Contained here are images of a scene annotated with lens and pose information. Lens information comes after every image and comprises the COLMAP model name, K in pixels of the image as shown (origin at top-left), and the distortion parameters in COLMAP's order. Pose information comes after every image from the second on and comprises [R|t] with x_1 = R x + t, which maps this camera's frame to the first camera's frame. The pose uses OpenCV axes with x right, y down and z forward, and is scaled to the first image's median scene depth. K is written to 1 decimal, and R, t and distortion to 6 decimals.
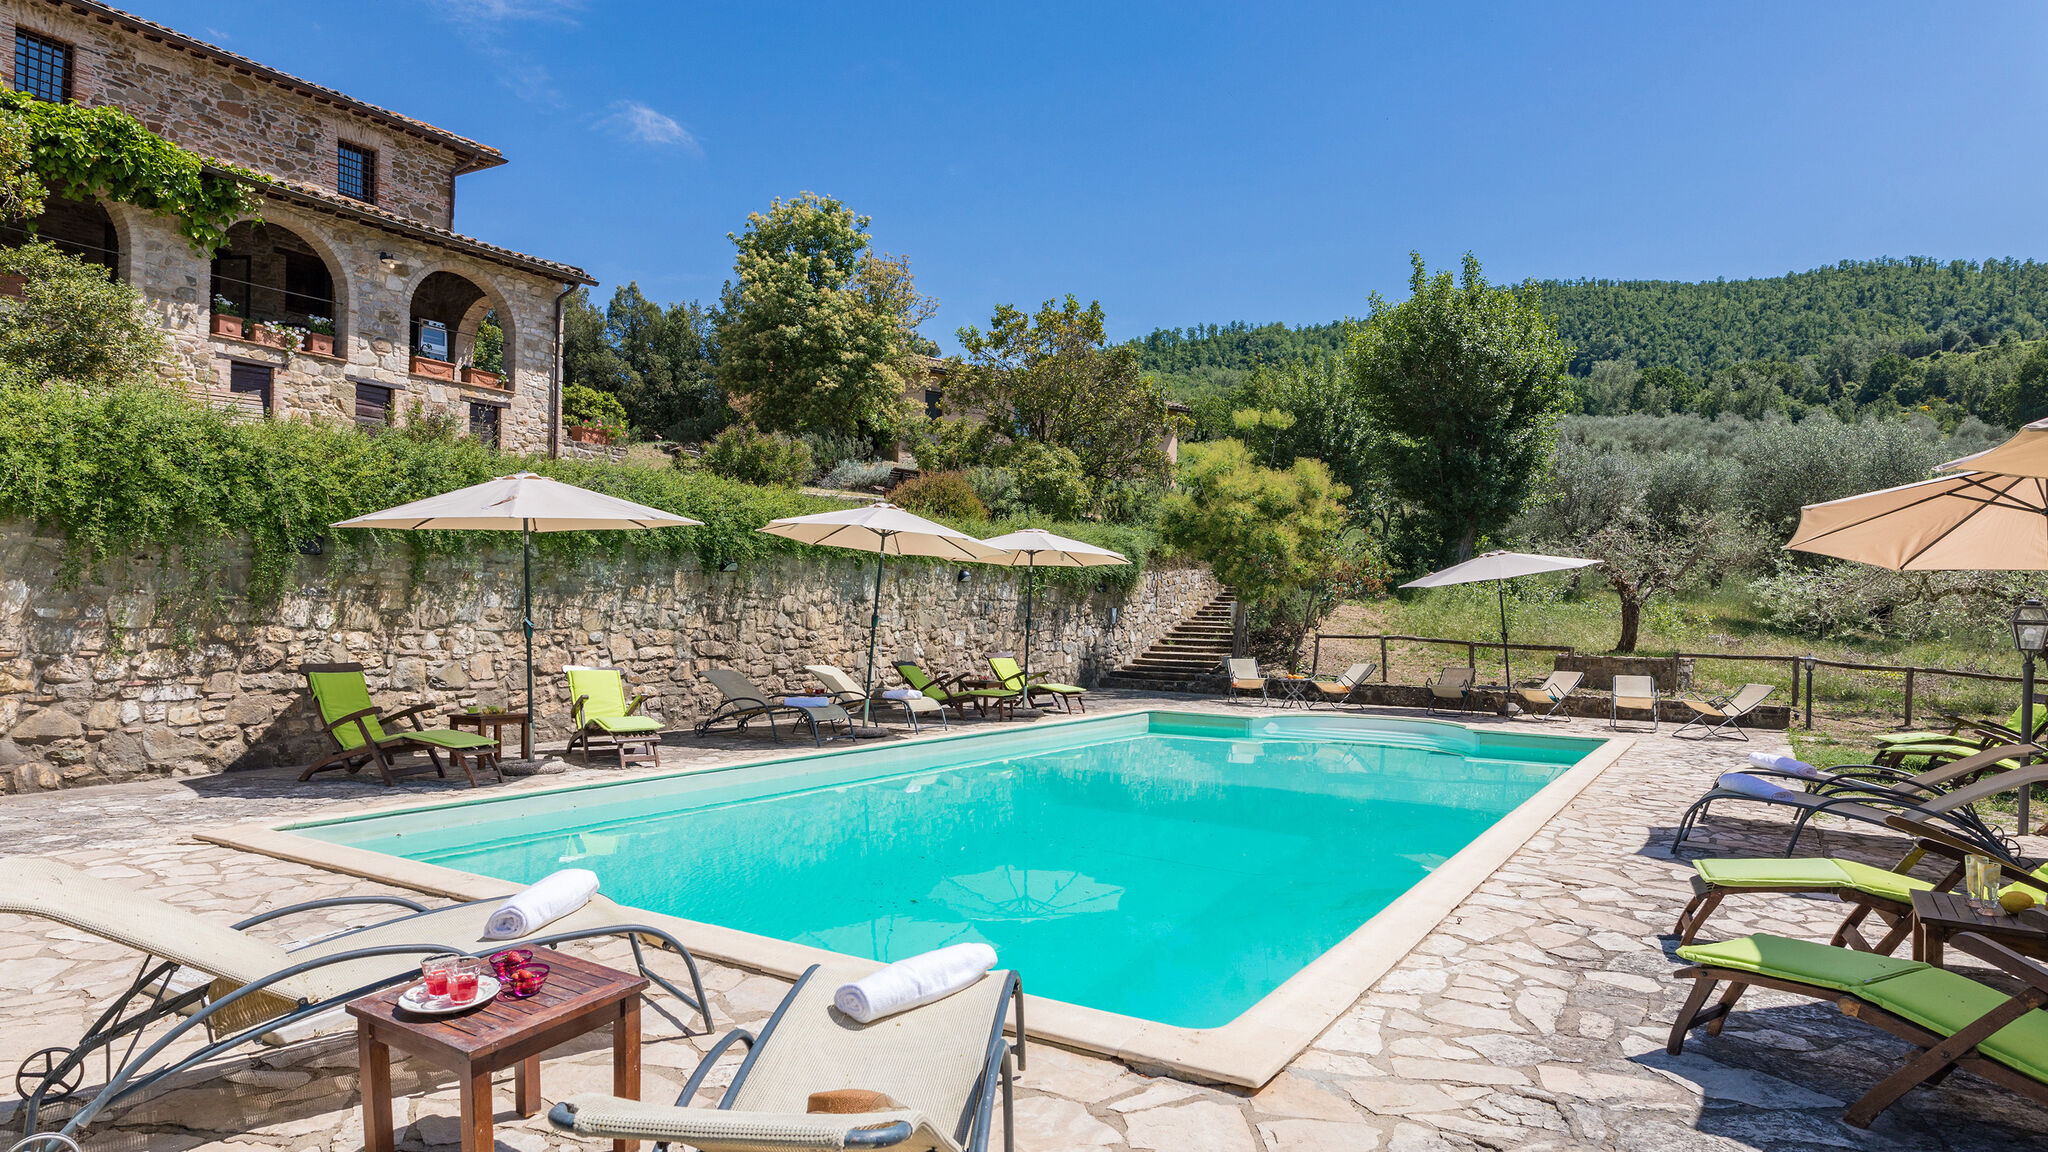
lens RADIAL K [[1179.7, 0, 1047.7], [0, 1179.7, 622.8], [0, 0, 1]] dist [0.002321, -0.000703]
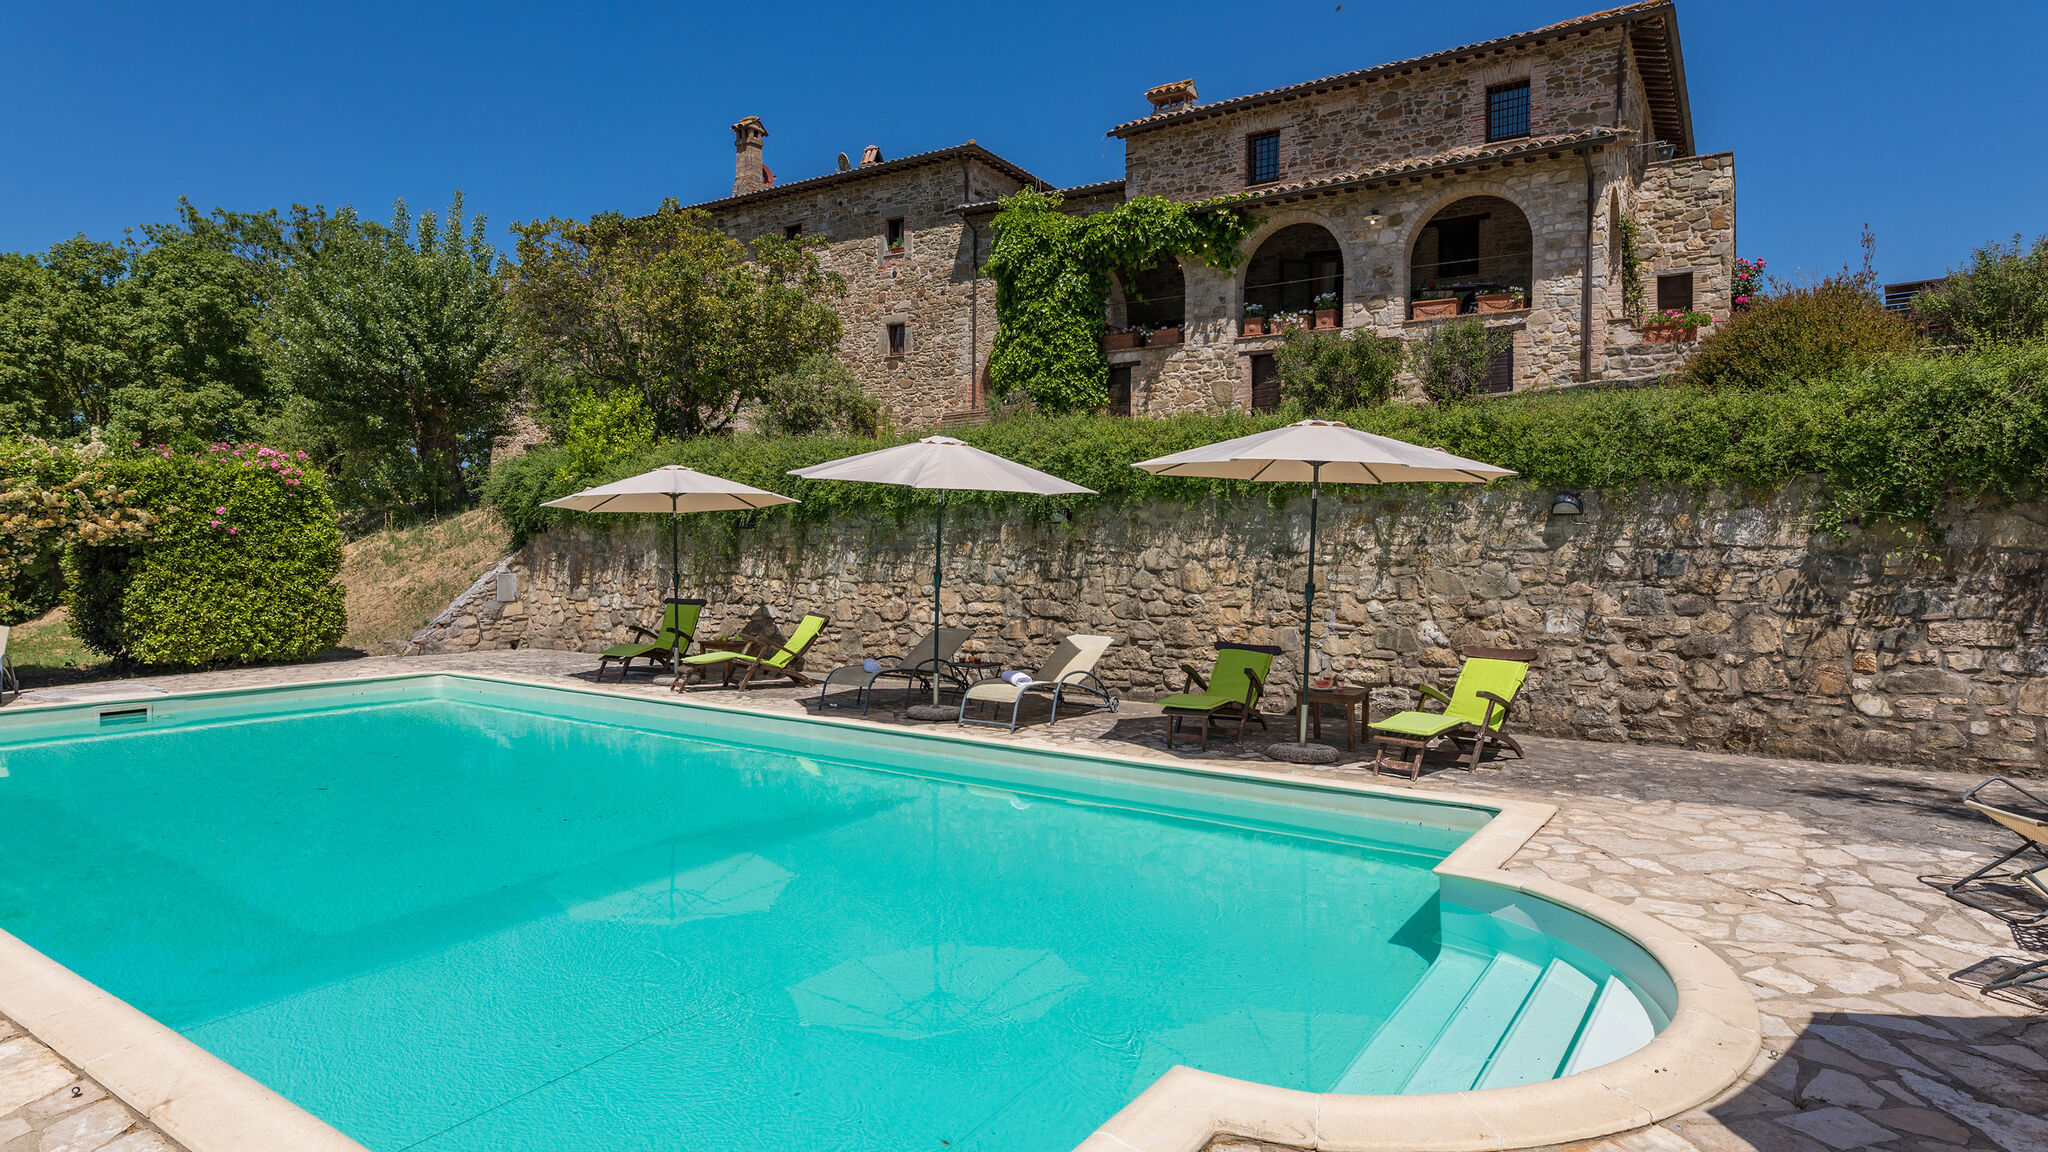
lens RADIAL K [[1179.7, 0, 1024.6], [0, 1179.7, 574.2], [0, 0, 1]] dist [0.002321, -0.000703]
pose [[-0.064790, 0.010338, -0.997845, 0.516260], [-0.011662, 0.999870, 0.011116, -0.011930], [0.997831, 0.012357, -0.064661, 0.854112]]
